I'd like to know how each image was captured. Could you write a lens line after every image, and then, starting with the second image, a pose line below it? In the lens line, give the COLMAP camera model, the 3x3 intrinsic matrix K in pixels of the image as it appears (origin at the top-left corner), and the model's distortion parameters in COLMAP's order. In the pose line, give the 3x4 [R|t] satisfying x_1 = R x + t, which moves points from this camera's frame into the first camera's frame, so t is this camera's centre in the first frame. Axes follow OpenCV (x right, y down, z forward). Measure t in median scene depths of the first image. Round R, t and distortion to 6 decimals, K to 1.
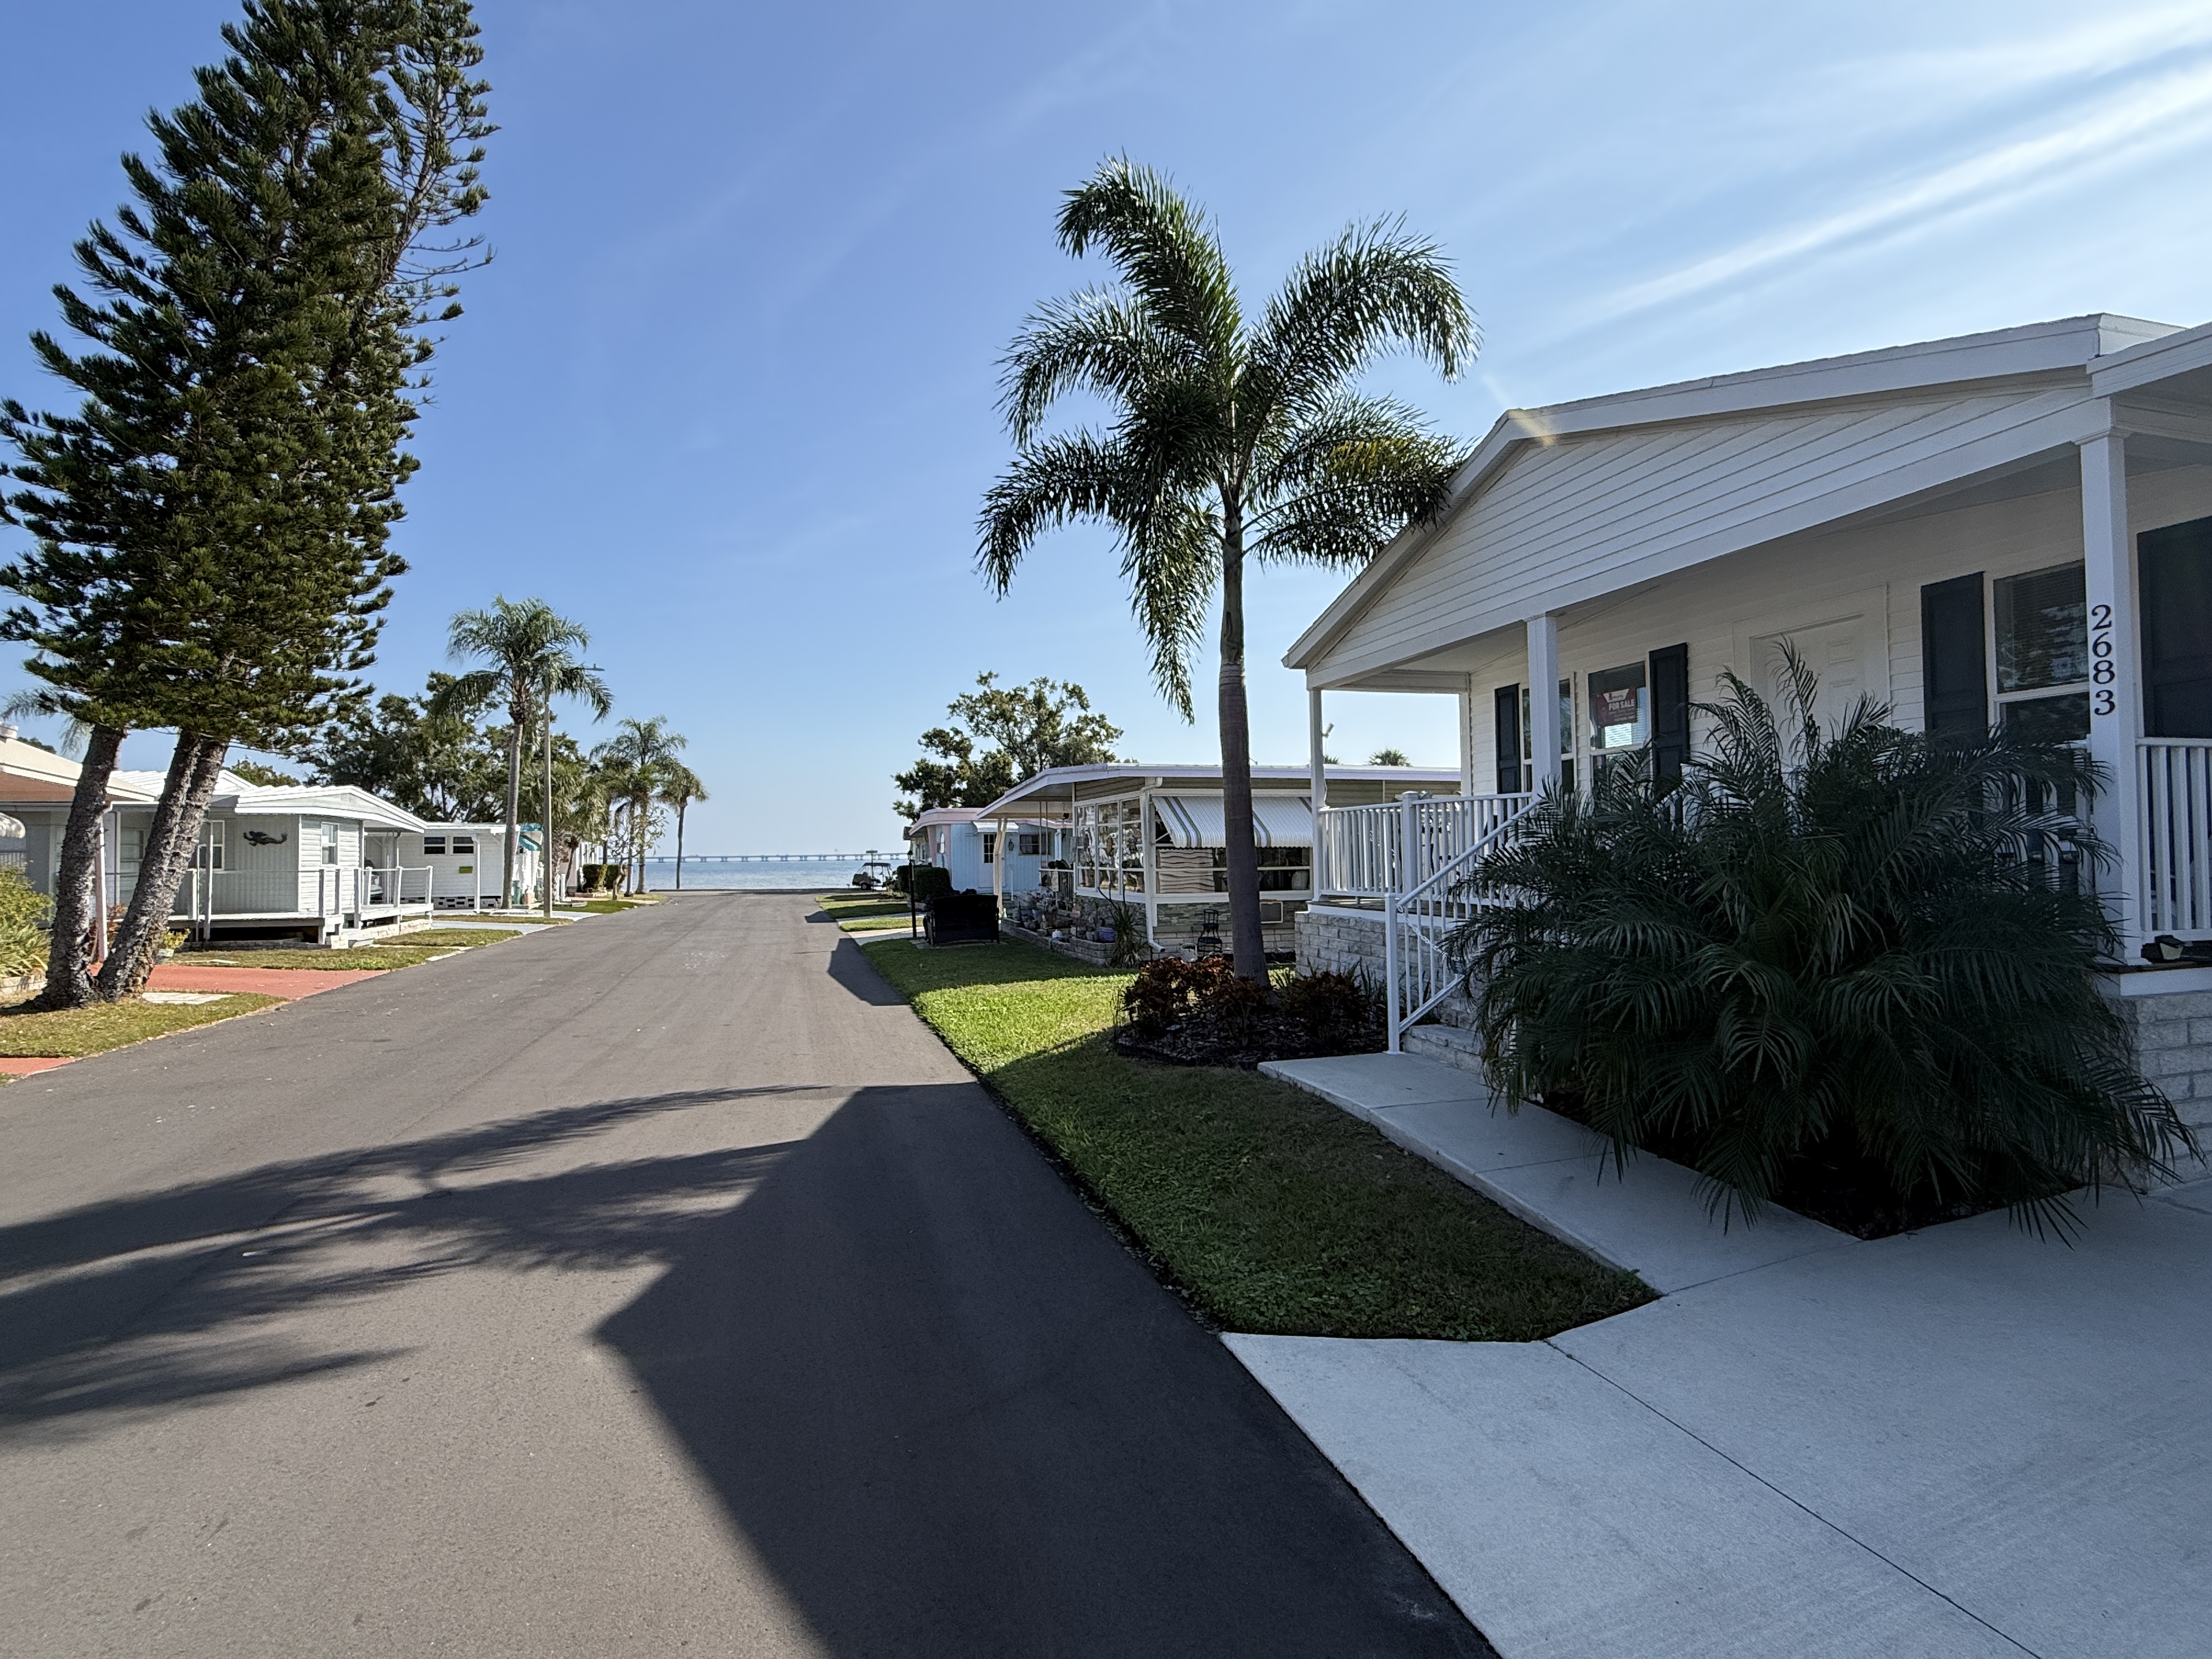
lens RADIAL K [[1092.7, 0, 1113.1], [0, 1092.7, 829.8], [0, 0, 1]] dist [0.004872, -0.000185]
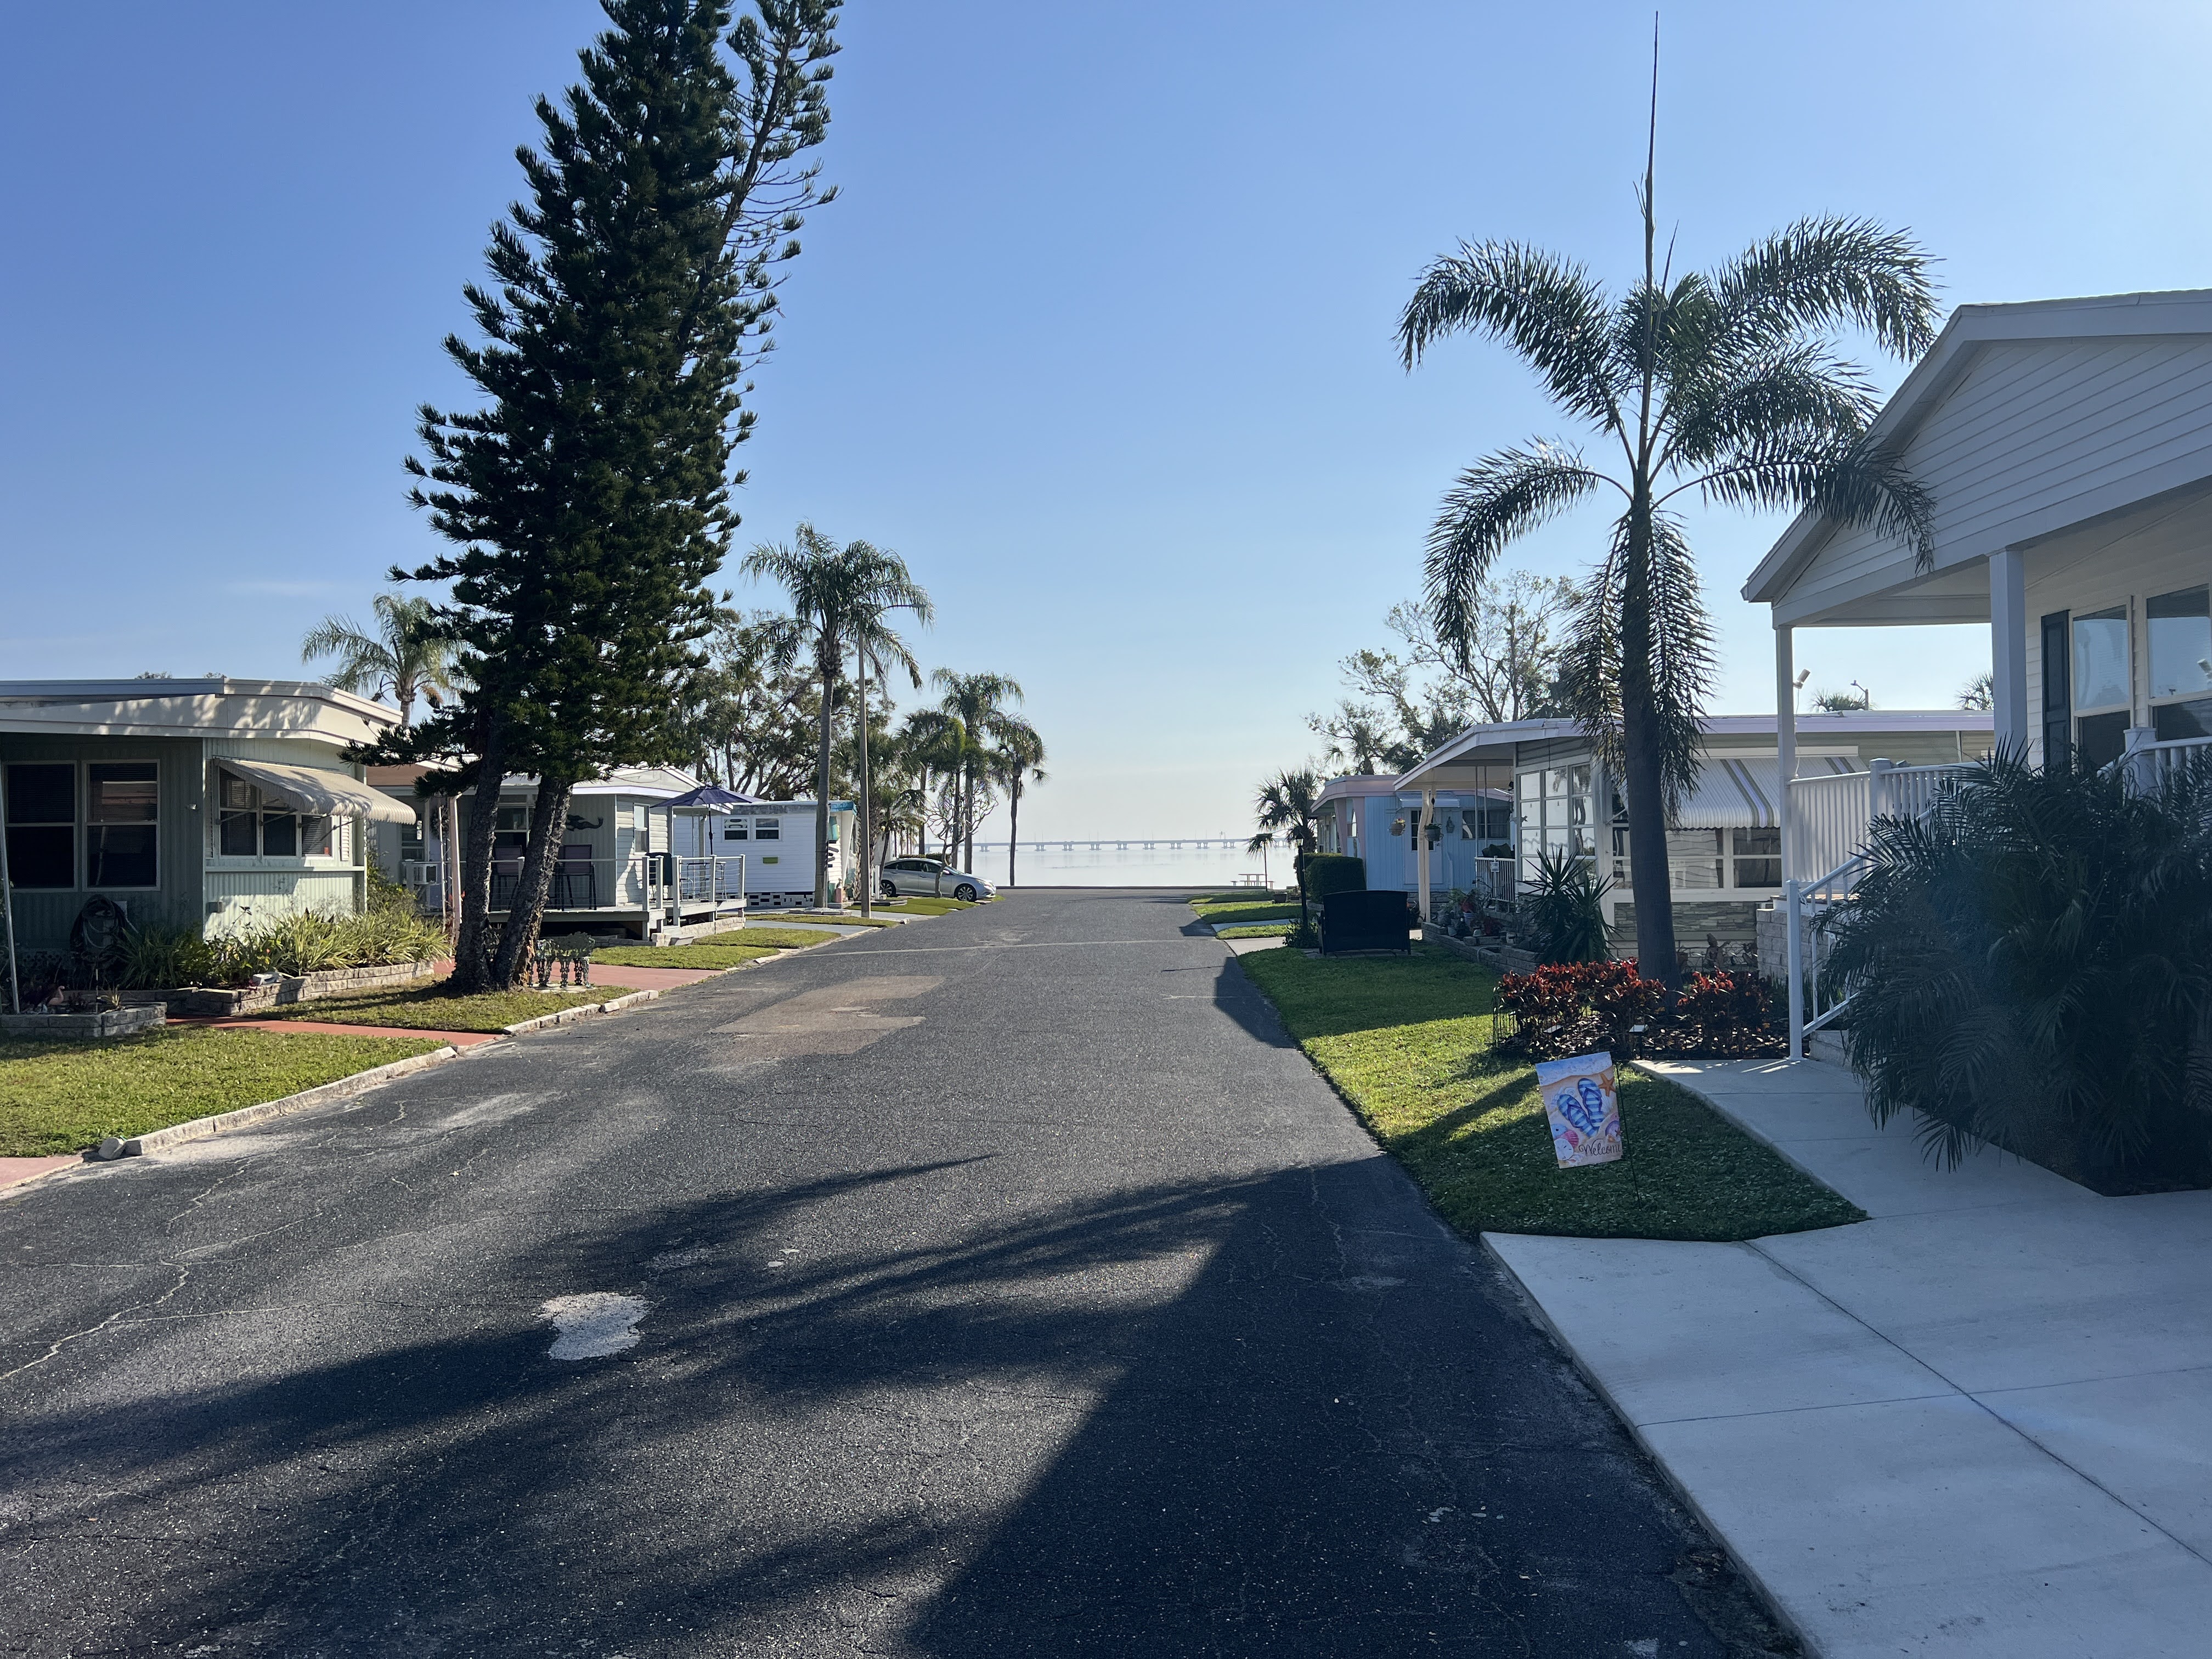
lens RADIAL K [[1671.1, 0, 1100.8], [0, 1671.1, 827.0], [0, 0, 1]] dist [0.049676, -0.056567]
pose [[0.948953, -0.005074, -0.315377, 0.101554], [0.009809, 0.999862, 0.013429, -0.005600], [0.315265, -0.015837, 0.948872, -0.315060]]
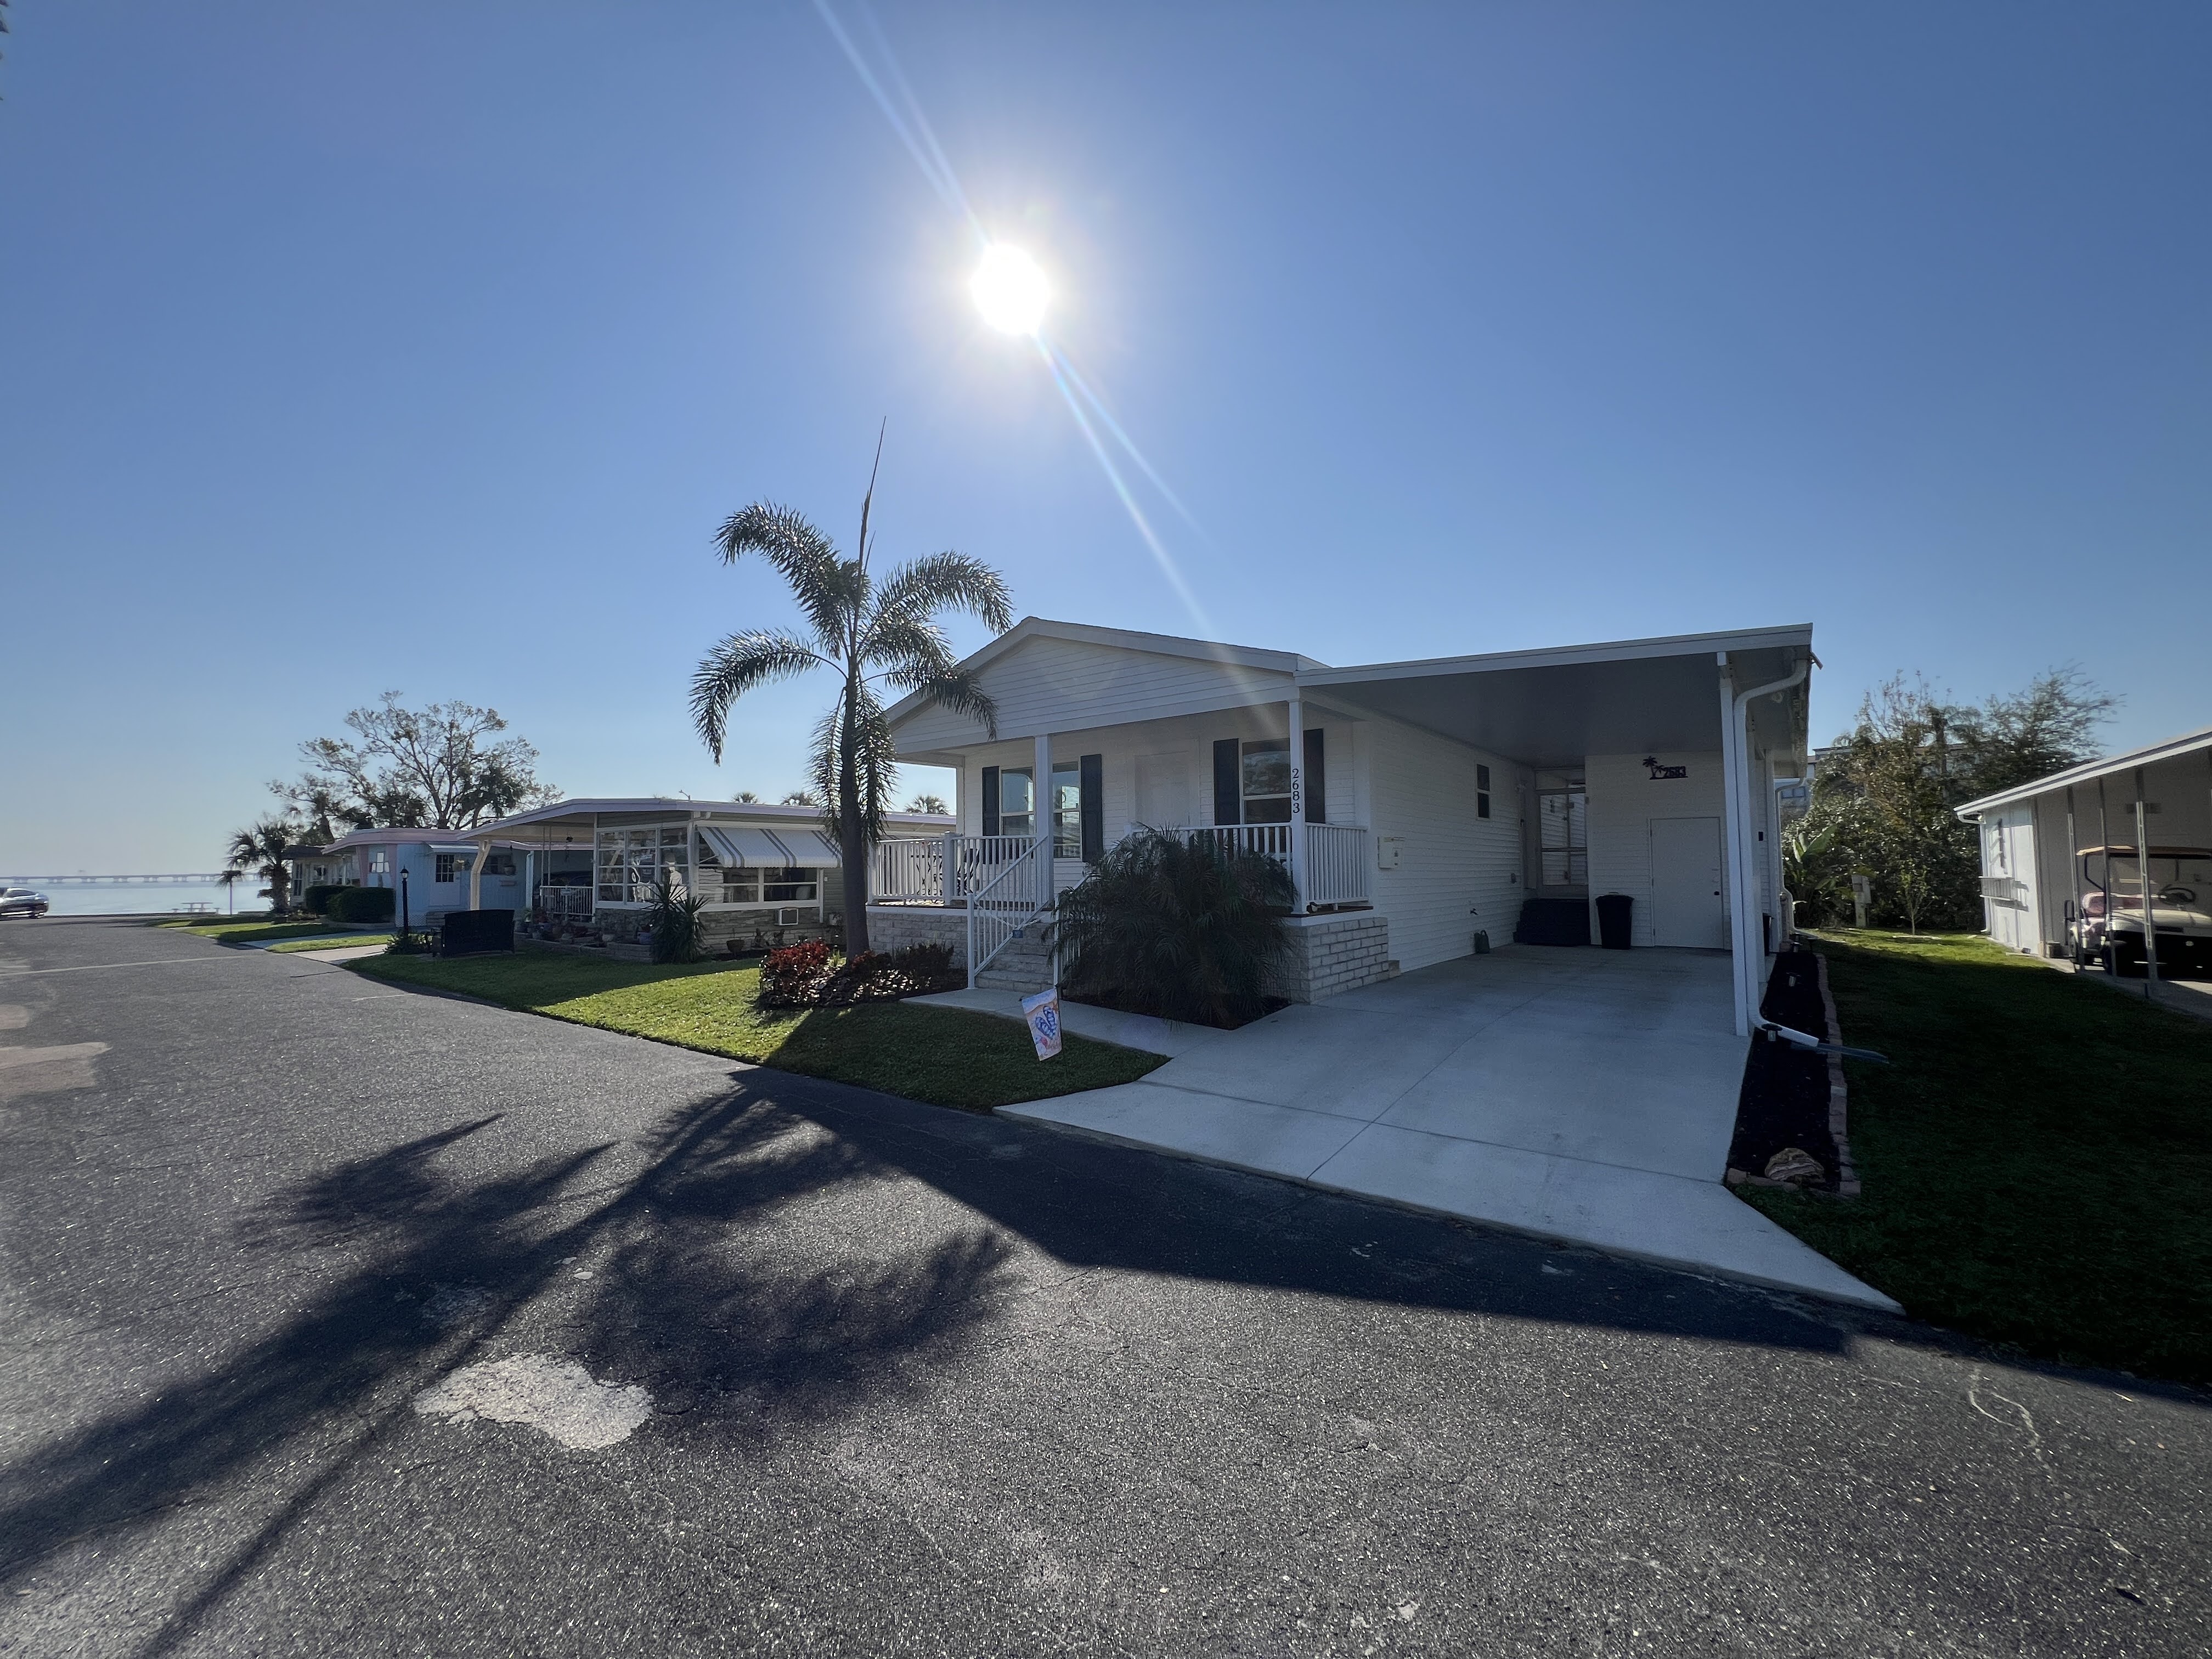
lens RADIAL K [[889.7, 0, 1108.6], [0, 889.7, 834.1], [0, 0, 1]] dist [-0.002446, 0.000814]
pose [[0.818002, 0.027510, 0.574557, -0.241184], [-0.013133, 0.999489, -0.029159, 0.002677], [-0.575065, 0.016306, 0.817945, -0.160455]]
